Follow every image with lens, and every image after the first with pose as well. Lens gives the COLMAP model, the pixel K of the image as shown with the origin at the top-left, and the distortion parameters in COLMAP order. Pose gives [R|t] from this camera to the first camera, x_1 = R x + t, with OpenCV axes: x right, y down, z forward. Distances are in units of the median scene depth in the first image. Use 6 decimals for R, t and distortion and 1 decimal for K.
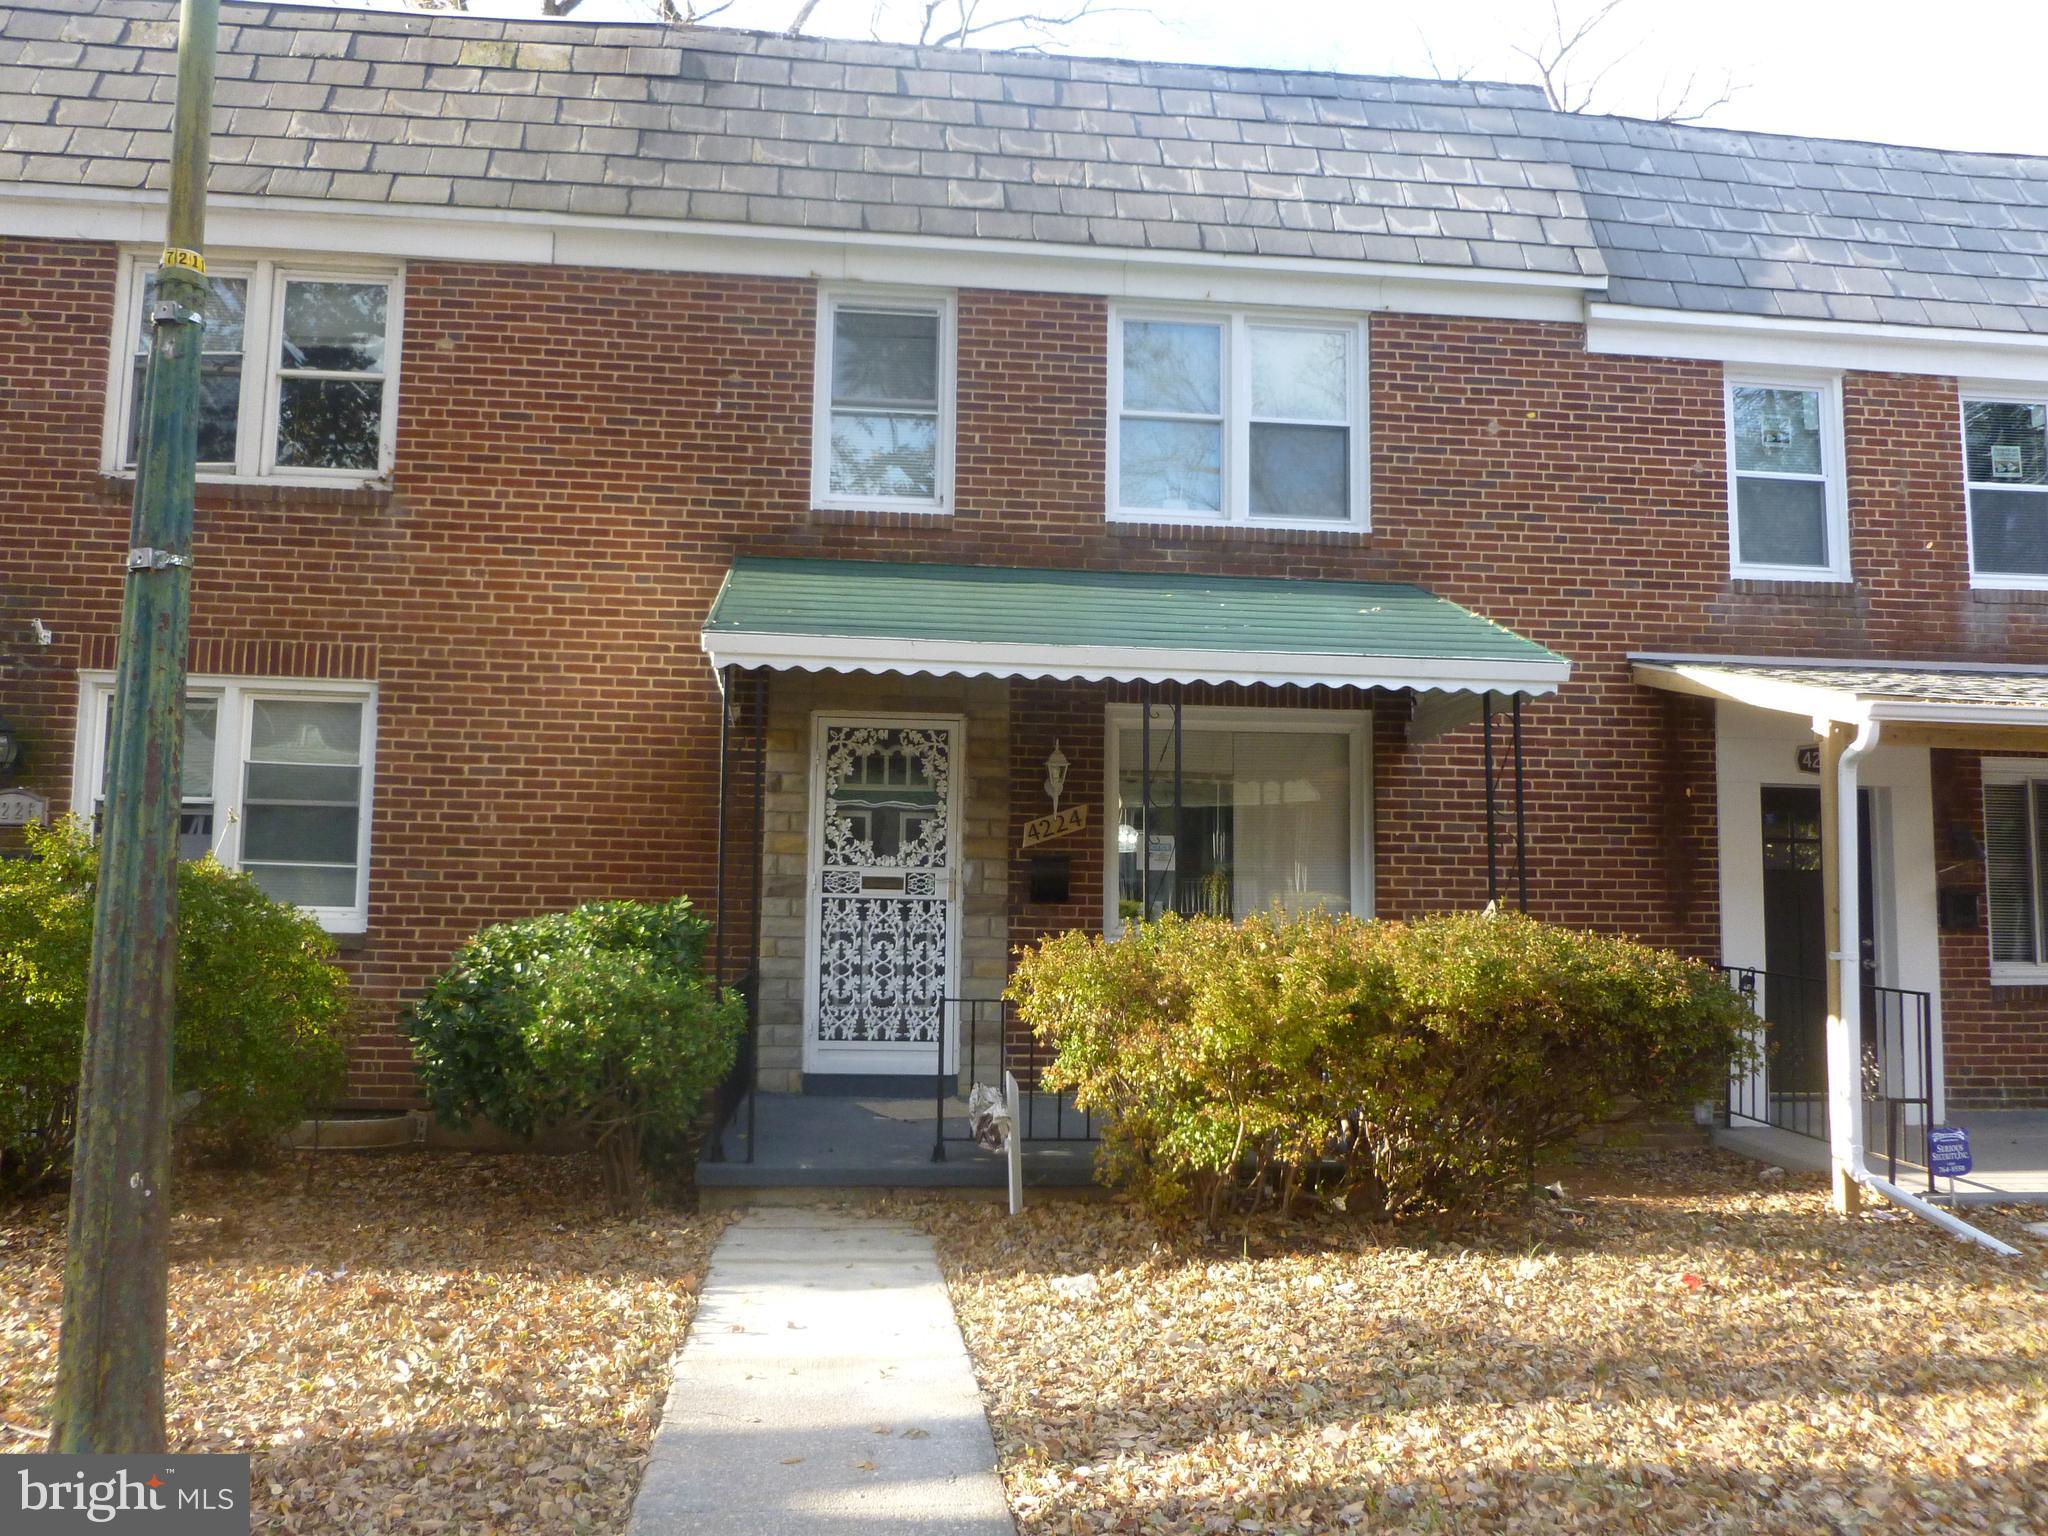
lens RADIAL K [[1743.0, 0, 1025.5], [0, 1743.0, 751.4], [0, 0, 1]] dist [-0.045417, 0.023020]
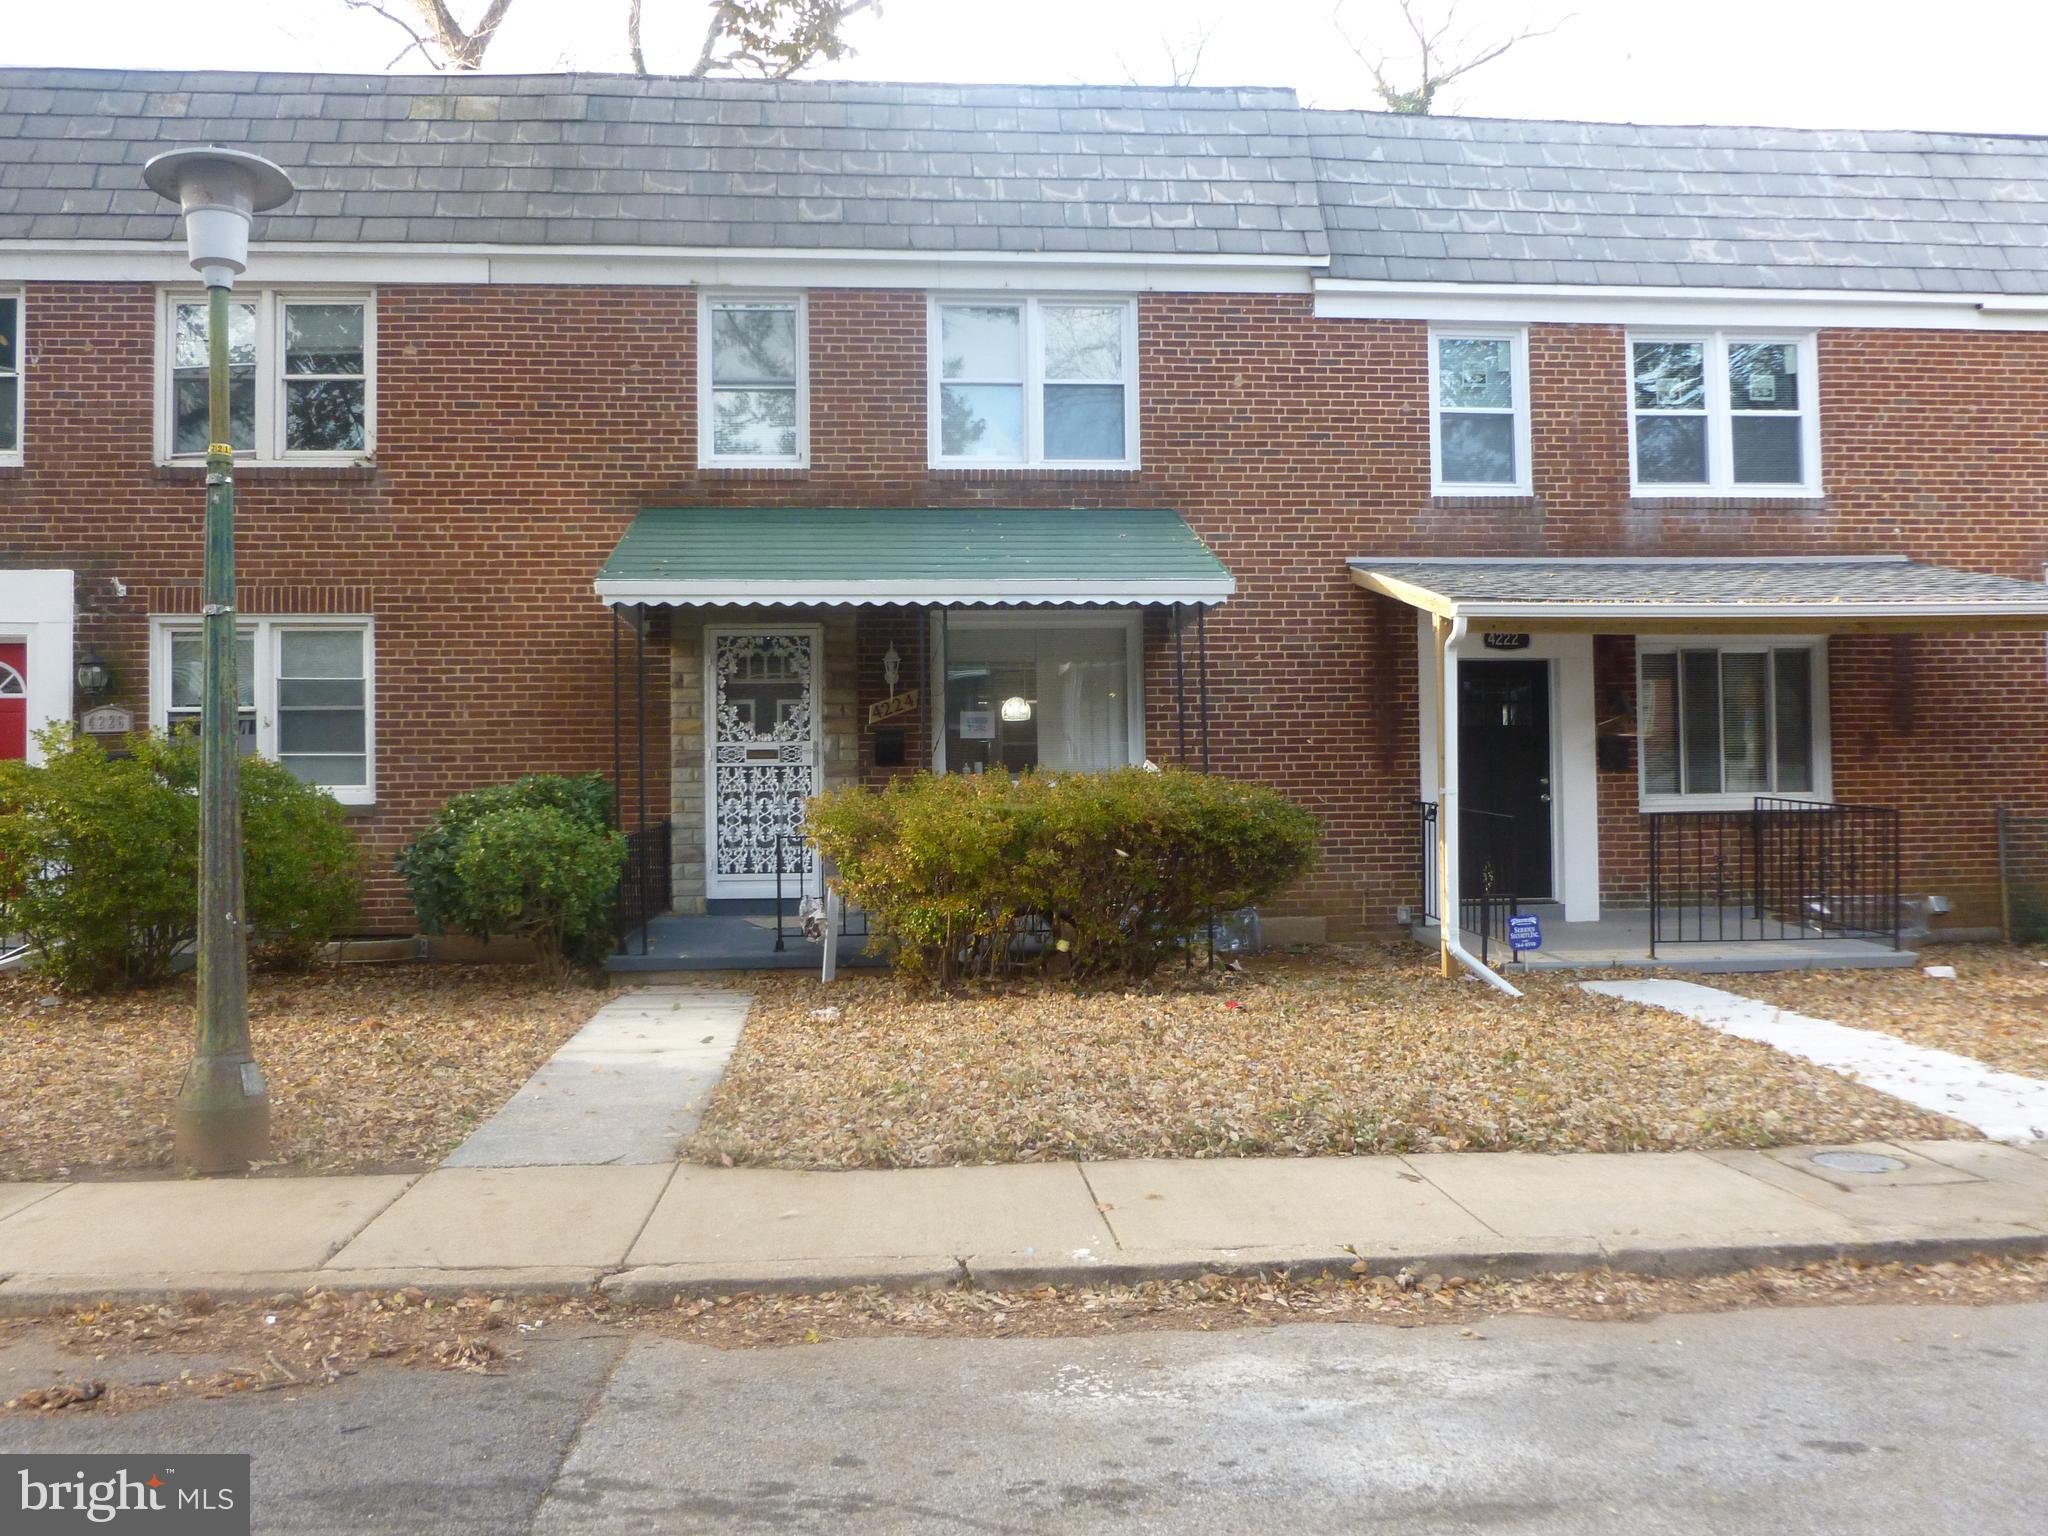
lens RADIAL K [[1743.0, 0, 1032.1], [0, 1743.0, 761.7], [0, 0, 1]] dist [-0.045417, 0.023020]
pose [[0.999404, -0.028459, -0.019530, 0.143605], [0.030018, 0.995943, 0.084831, -0.024207], [0.017037, -0.085367, 0.996204, -0.301410]]
